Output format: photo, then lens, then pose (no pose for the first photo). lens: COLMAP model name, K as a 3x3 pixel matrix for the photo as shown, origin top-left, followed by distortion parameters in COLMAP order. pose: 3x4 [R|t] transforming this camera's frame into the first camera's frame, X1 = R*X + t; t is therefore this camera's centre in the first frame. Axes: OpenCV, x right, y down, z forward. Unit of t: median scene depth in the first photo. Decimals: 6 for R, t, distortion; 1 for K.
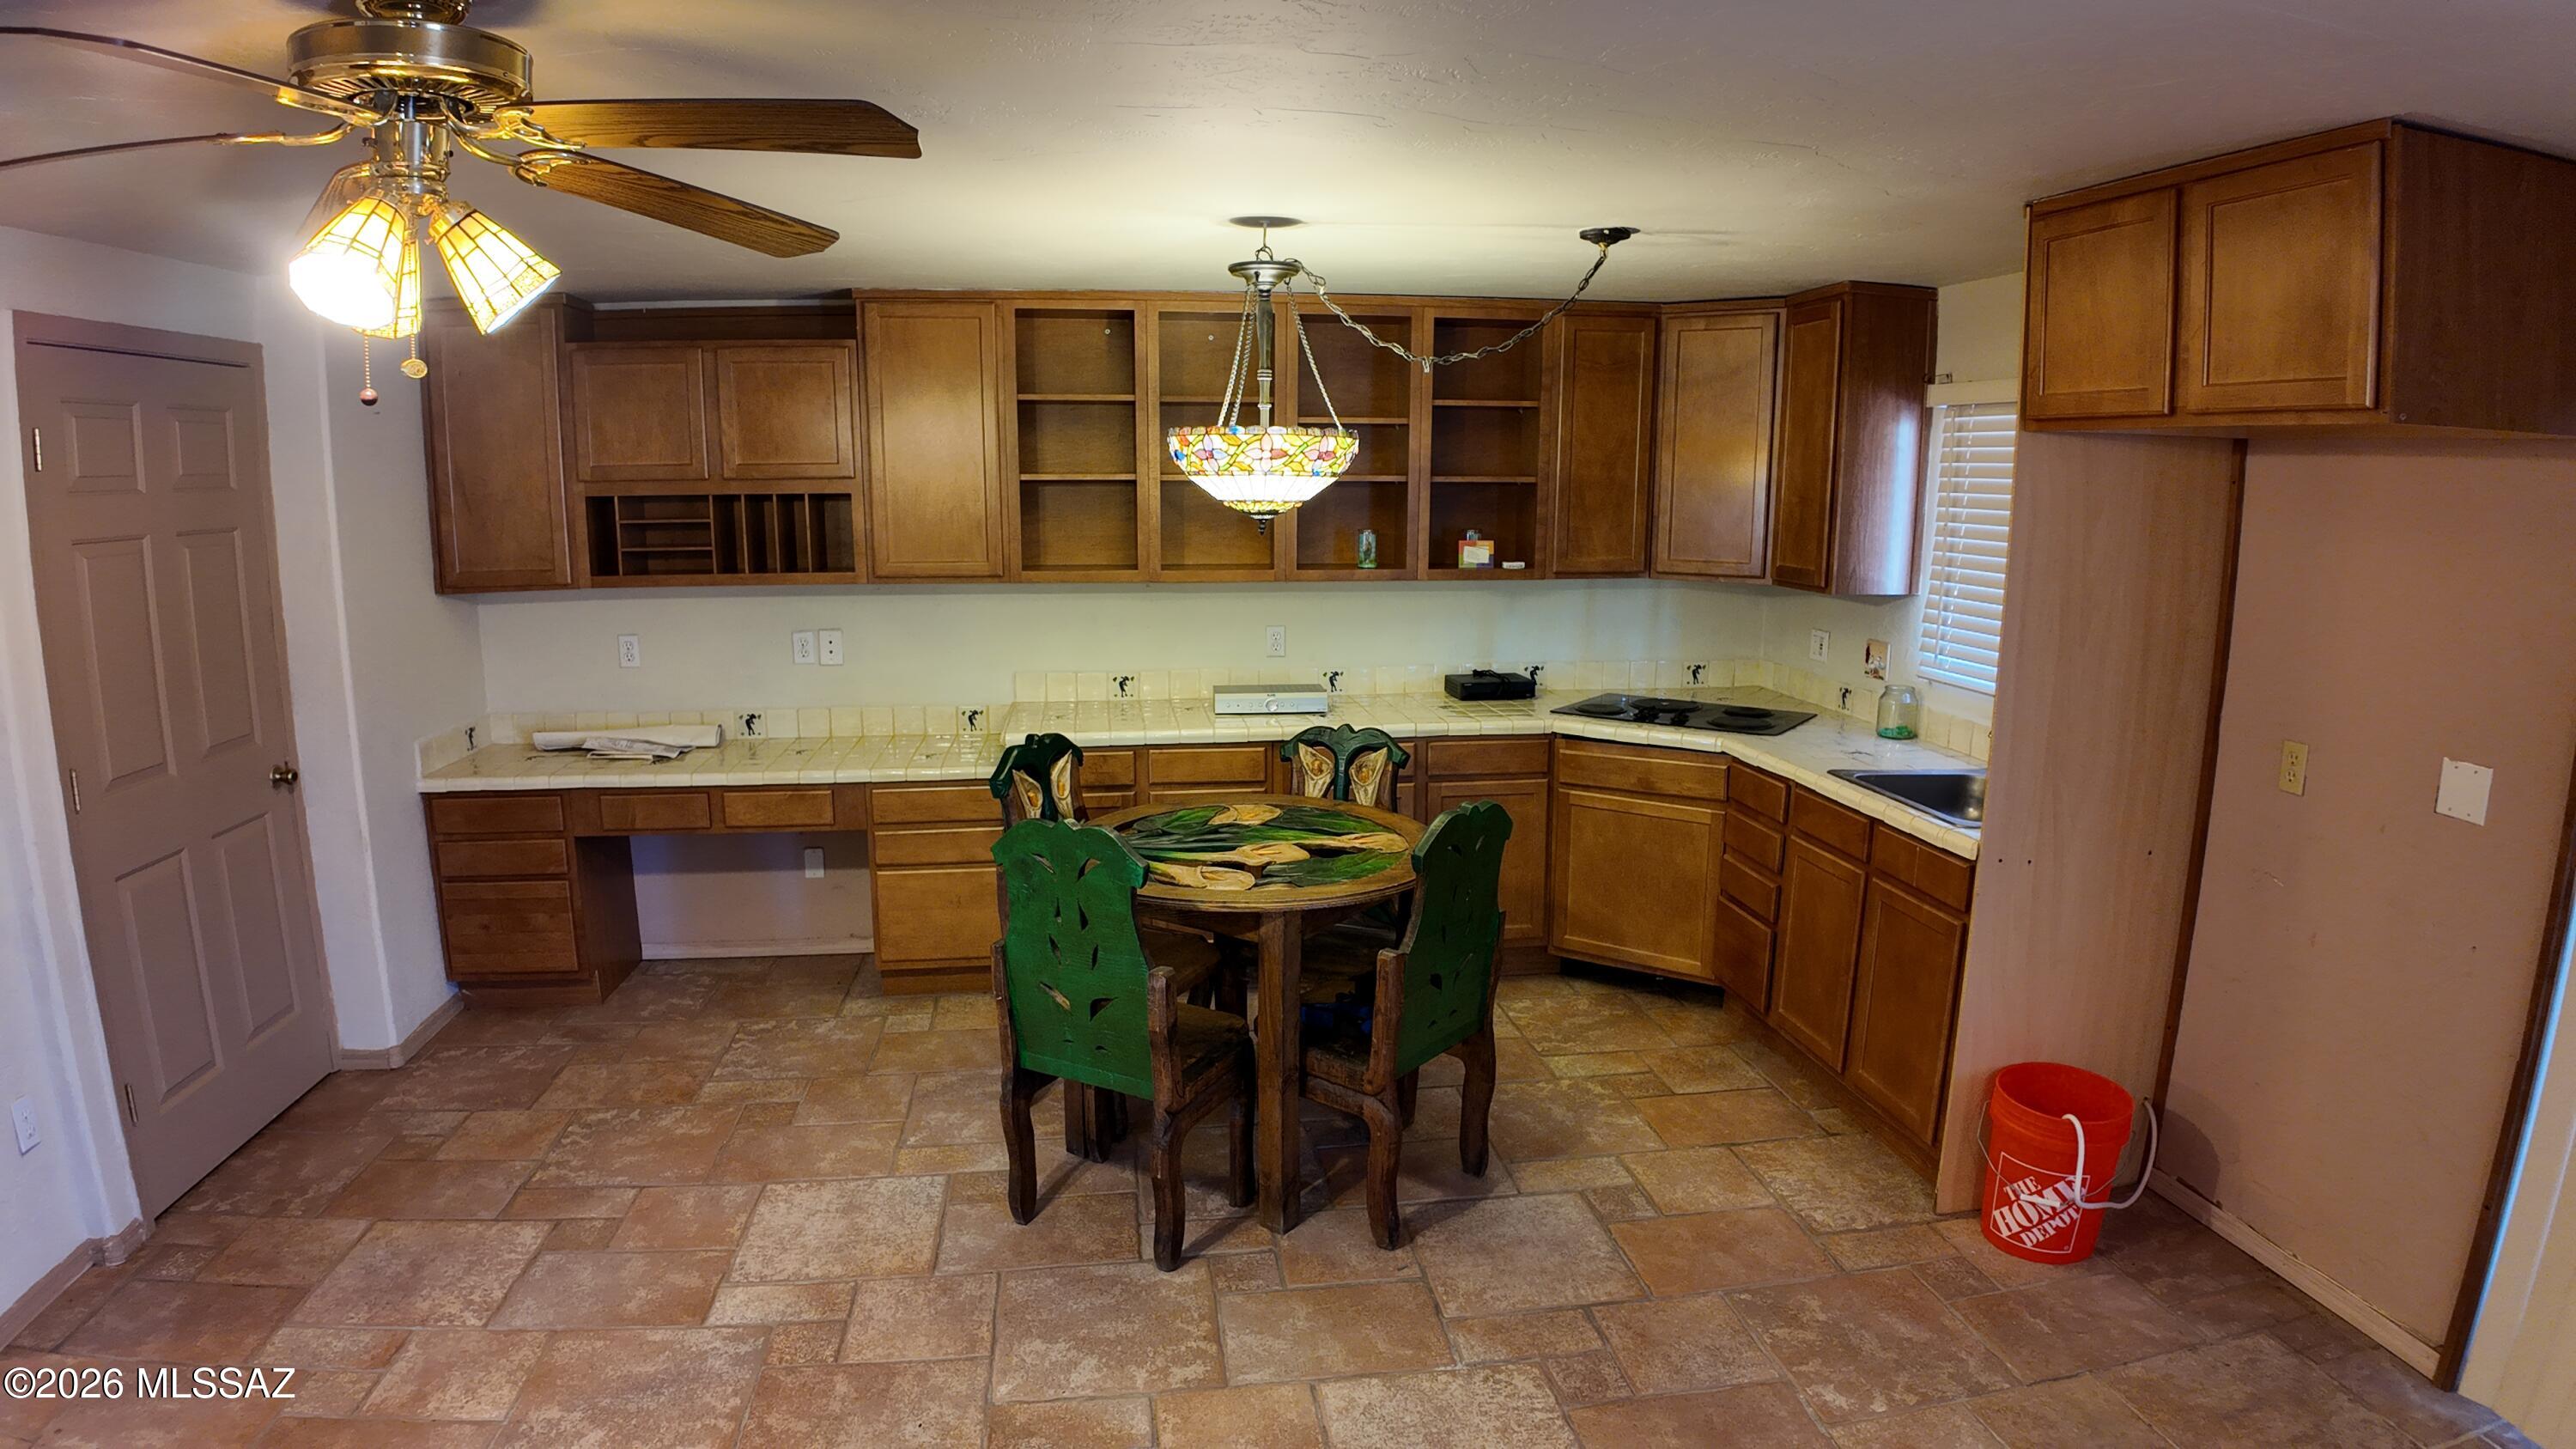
lens RADIAL K [[1378.4, 0, 1299.2], [0, 1378.4, 737.6], [0, 0, 1]] dist [-0.099166, -0.013397]
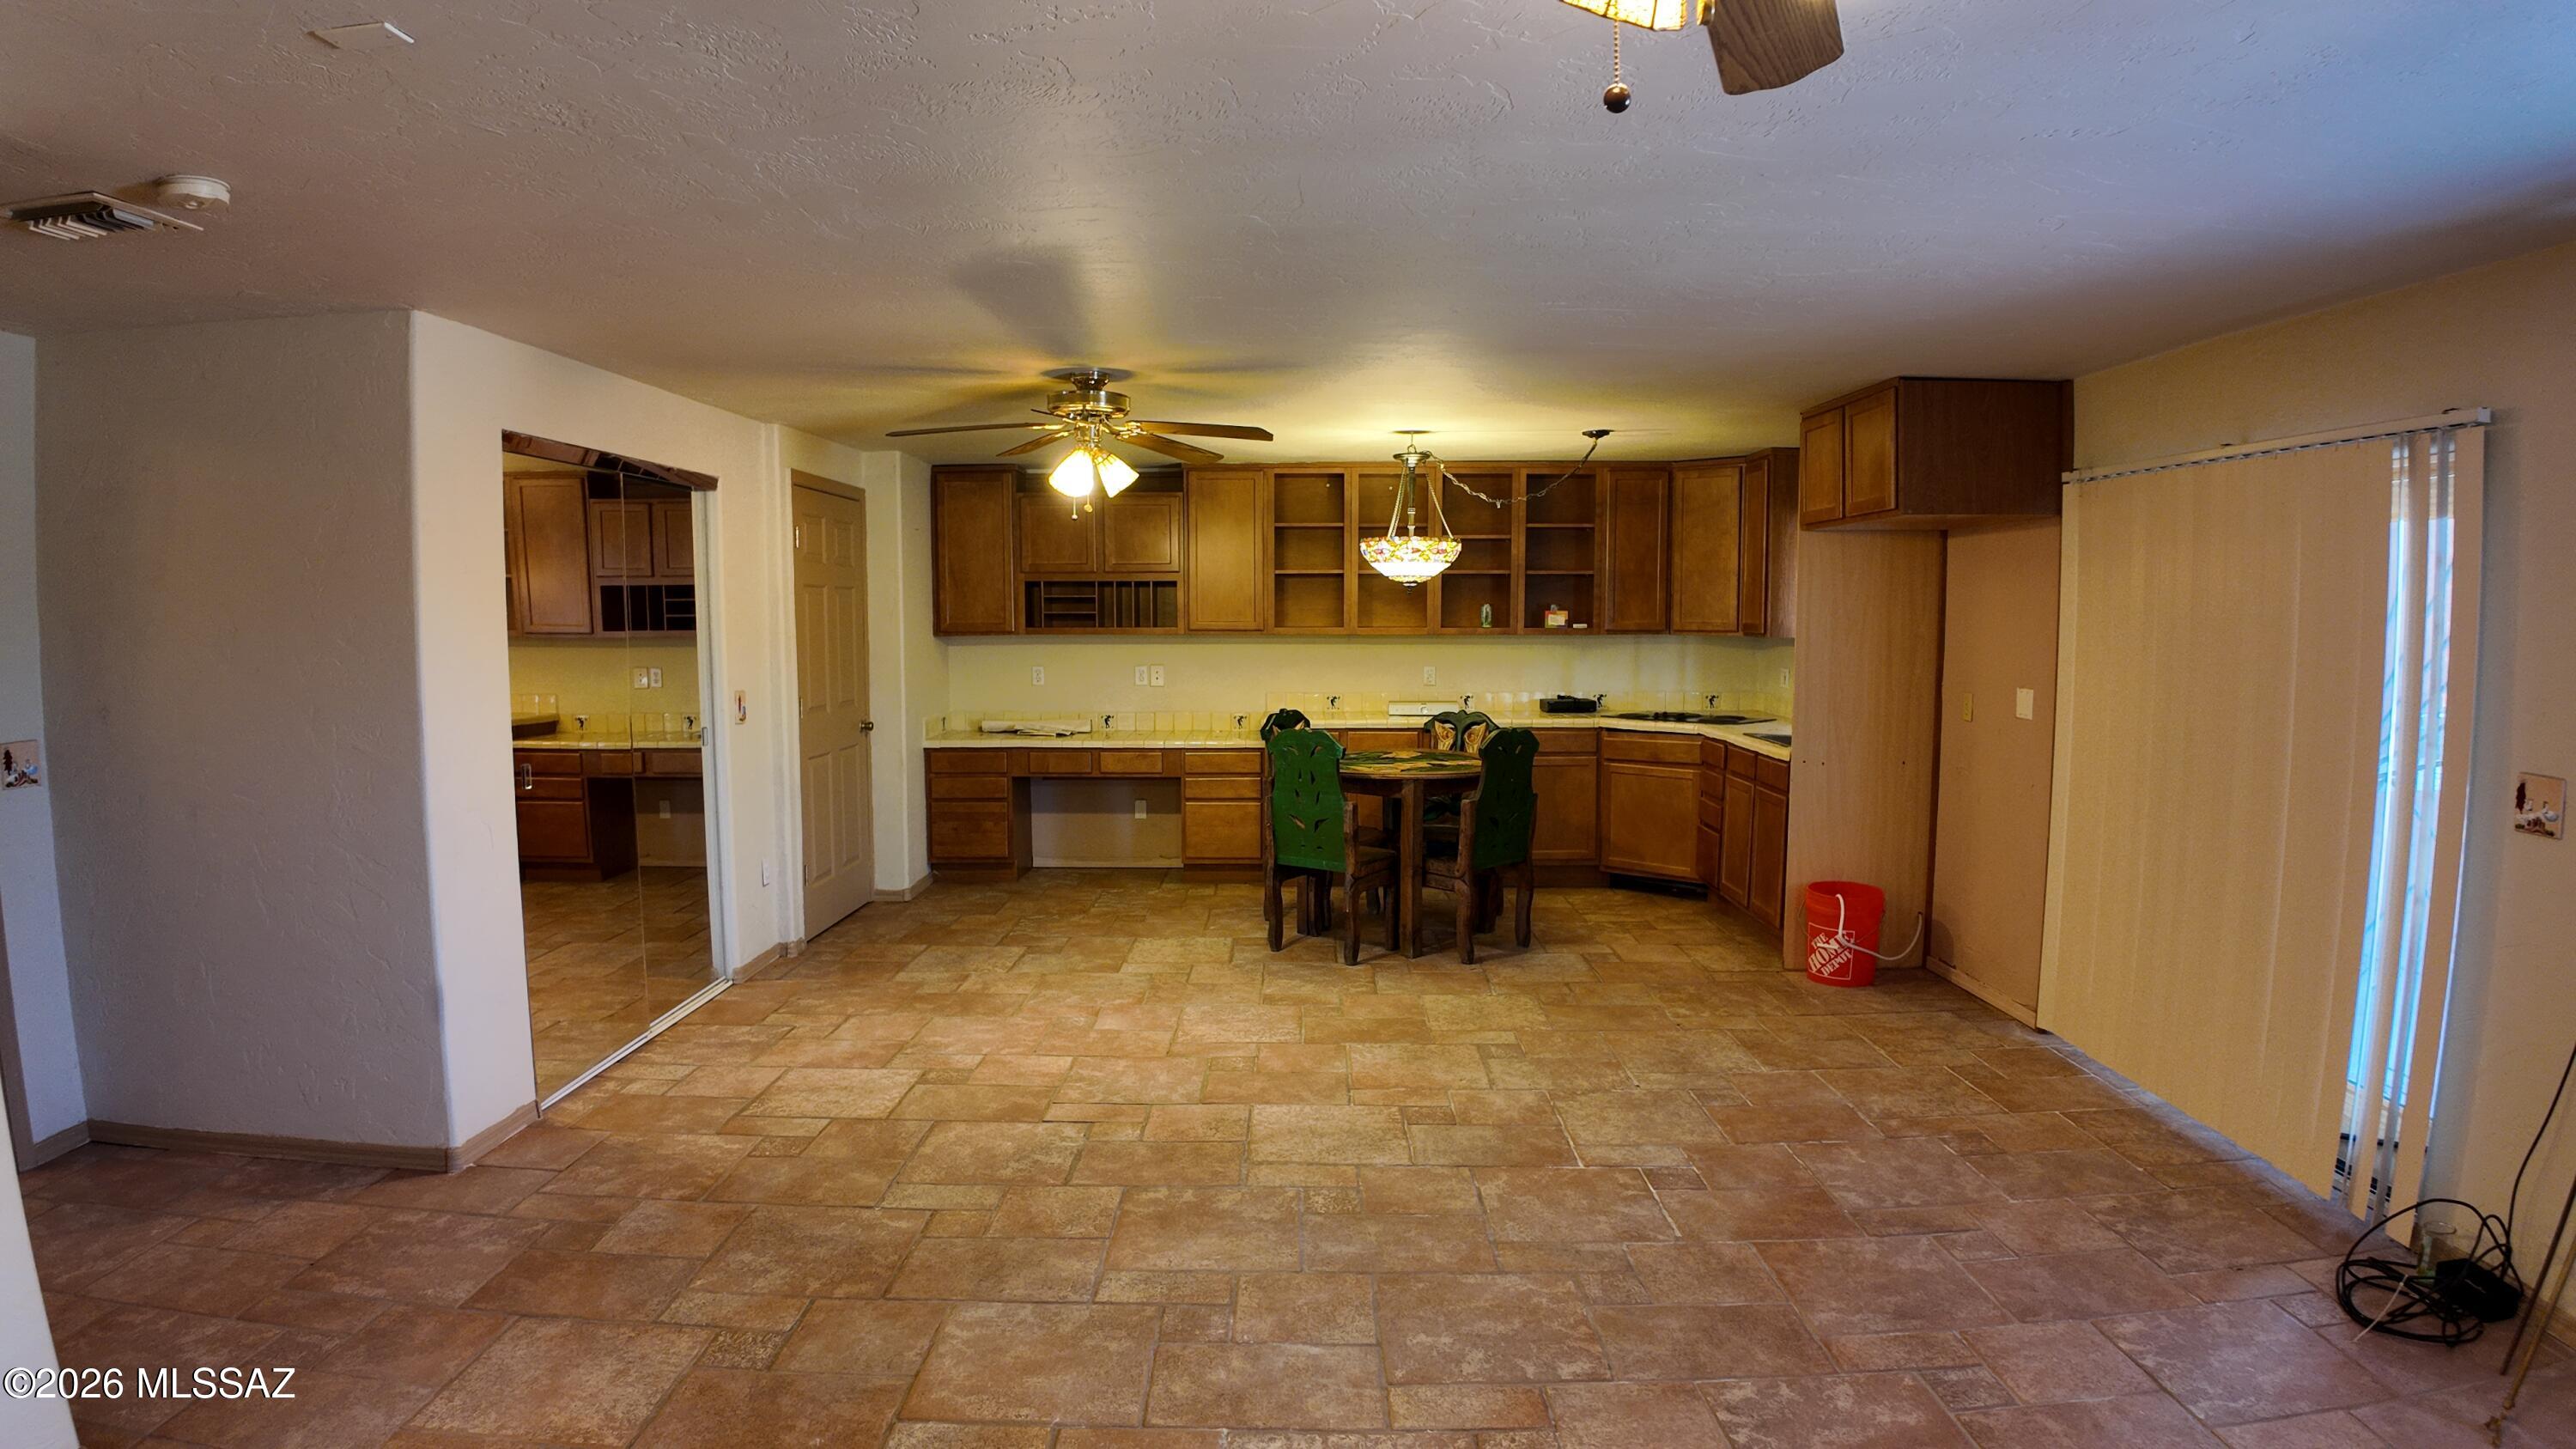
lens RADIAL K [[1364.1, 0, 1288.0], [0, 1364.1, 724.5], [0, 0, 1]] dist [-0.116042, -0.000408]
pose [[0.987318, 0.006696, -0.158616, 0.087426], [-0.022847, 0.994703, -0.100221, 0.182286], [0.157105, 0.102574, 0.982241, -0.693227]]
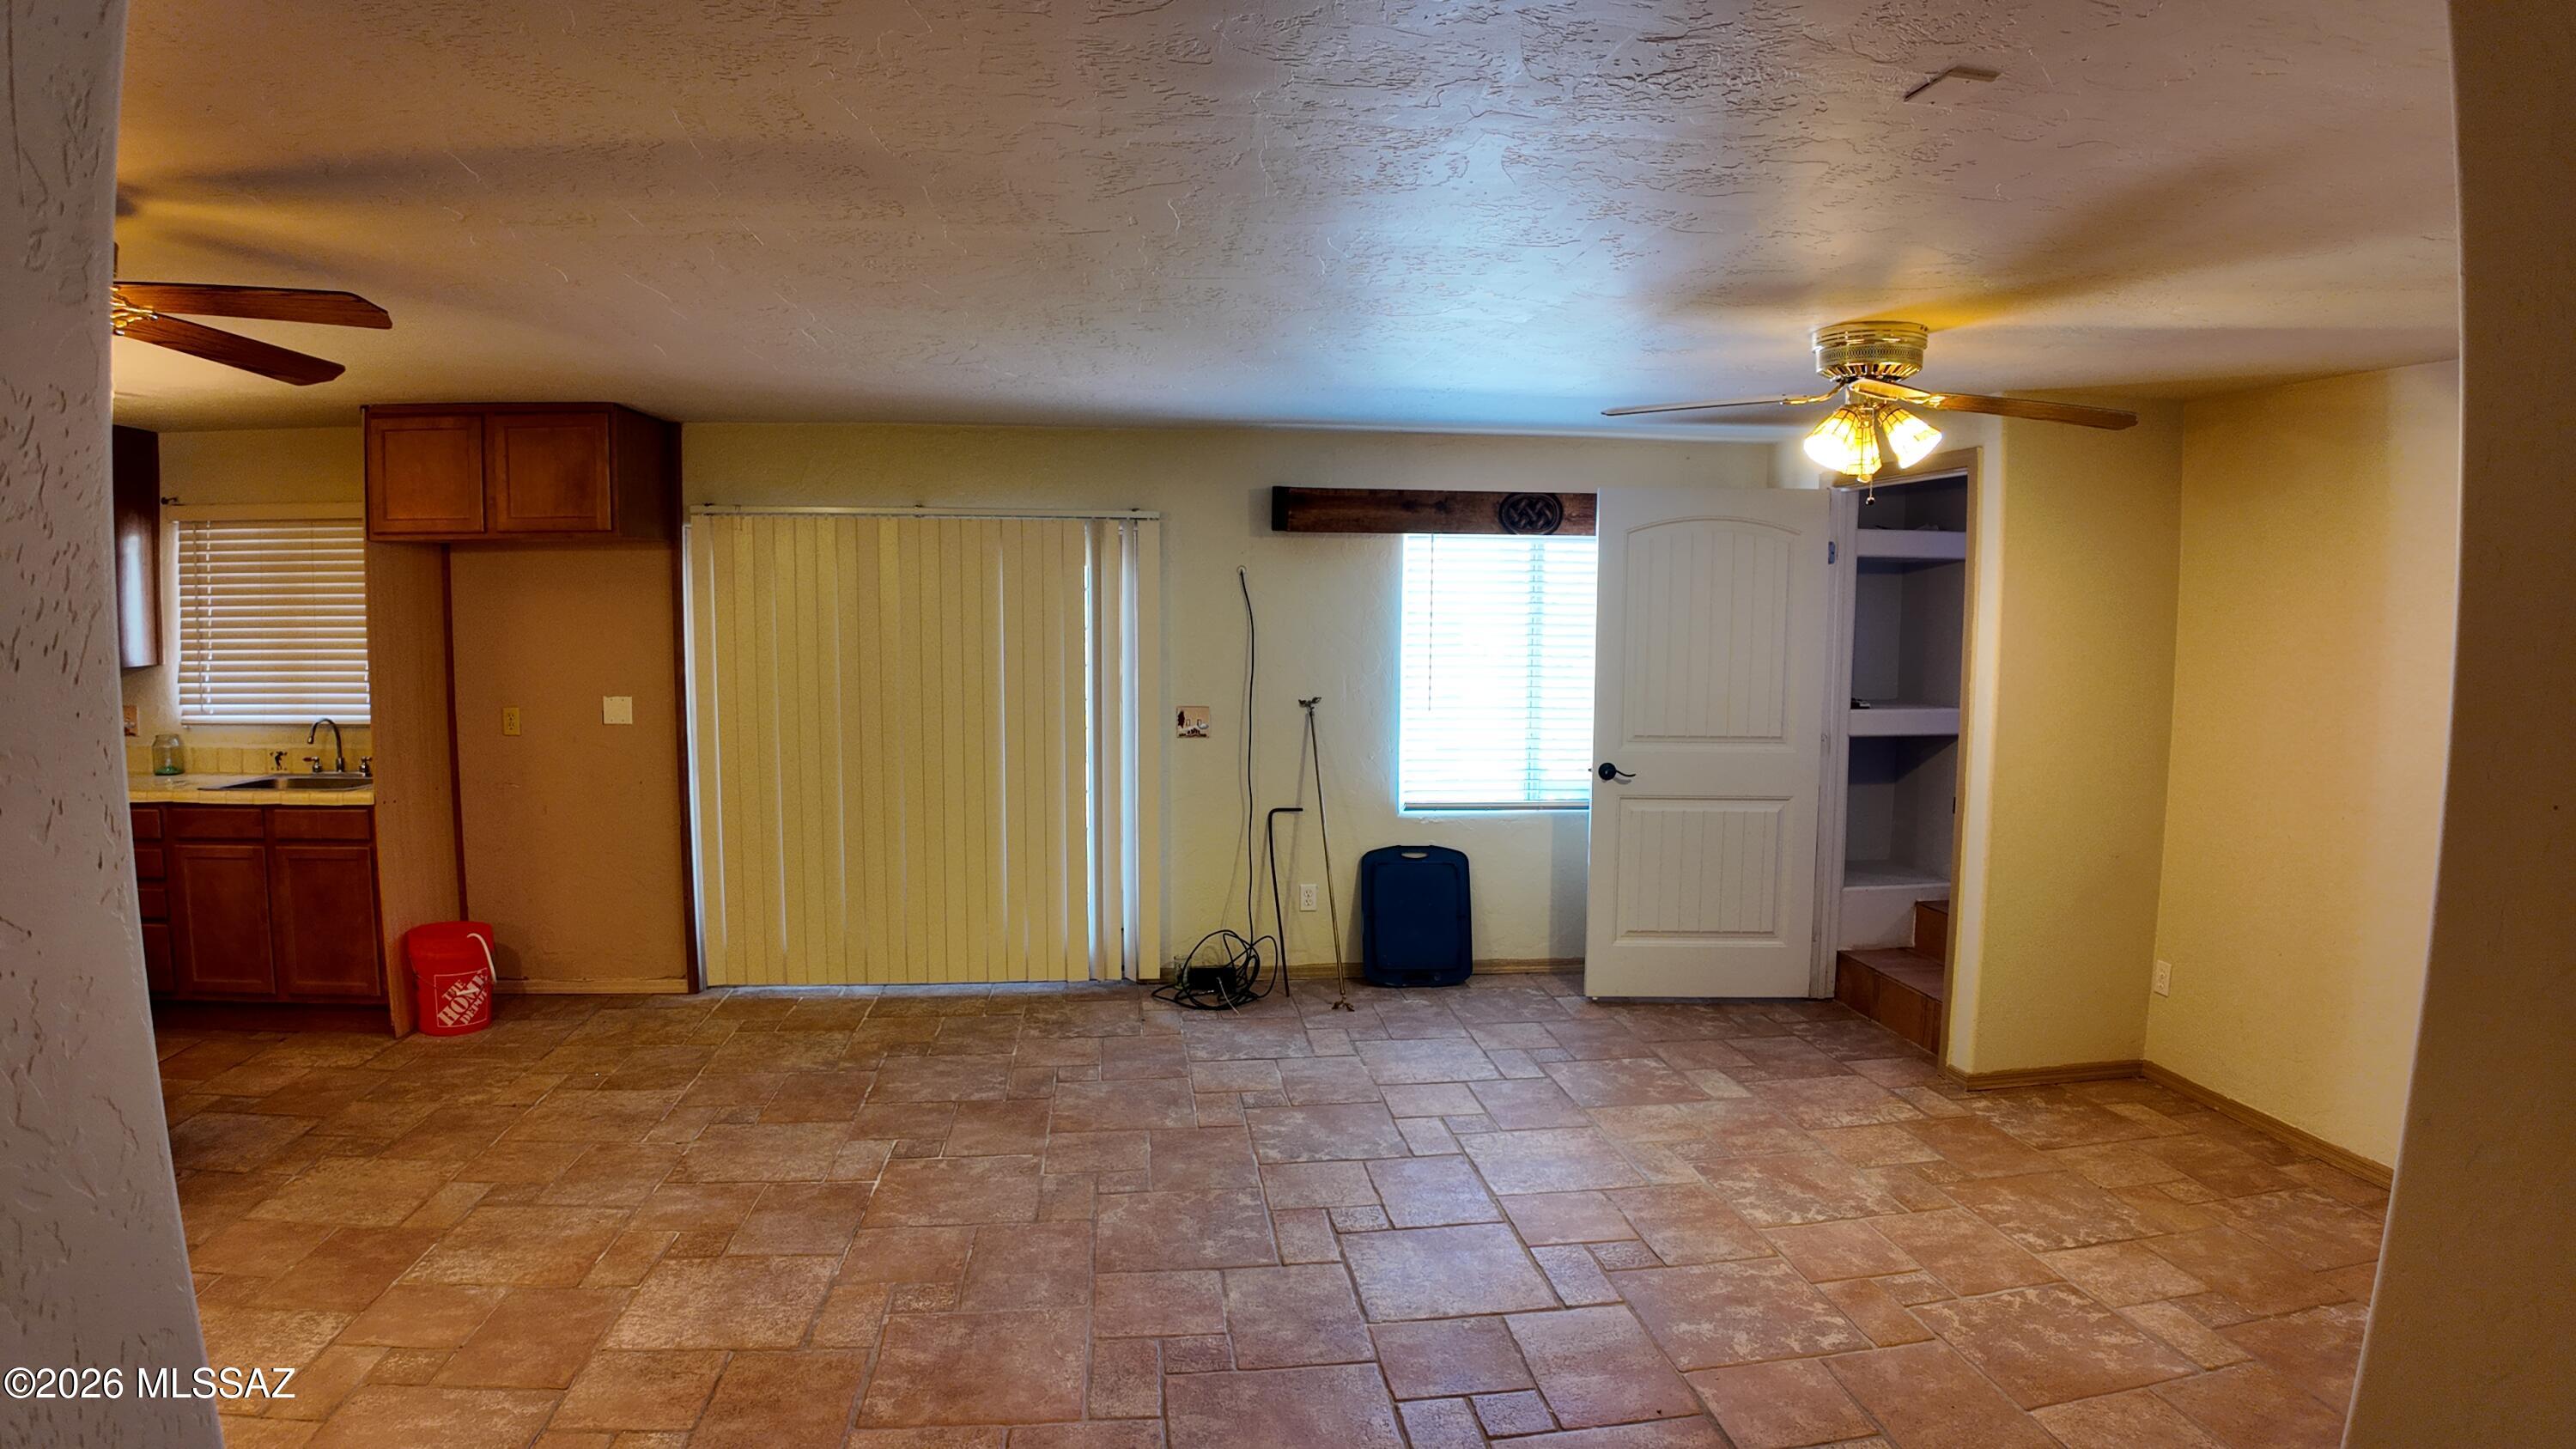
lens RADIAL K [[1337.7, 0, 1311.8], [0, 1337.7, 733.8], [0, 0, 1]] dist [-0.094557, -0.015569]
pose [[0.018887, -0.101856, 0.994620, -0.723951], [0.176186, 0.979569, 0.096969, 0.045103], [-0.984176, 0.173406, 0.036447, -0.128827]]
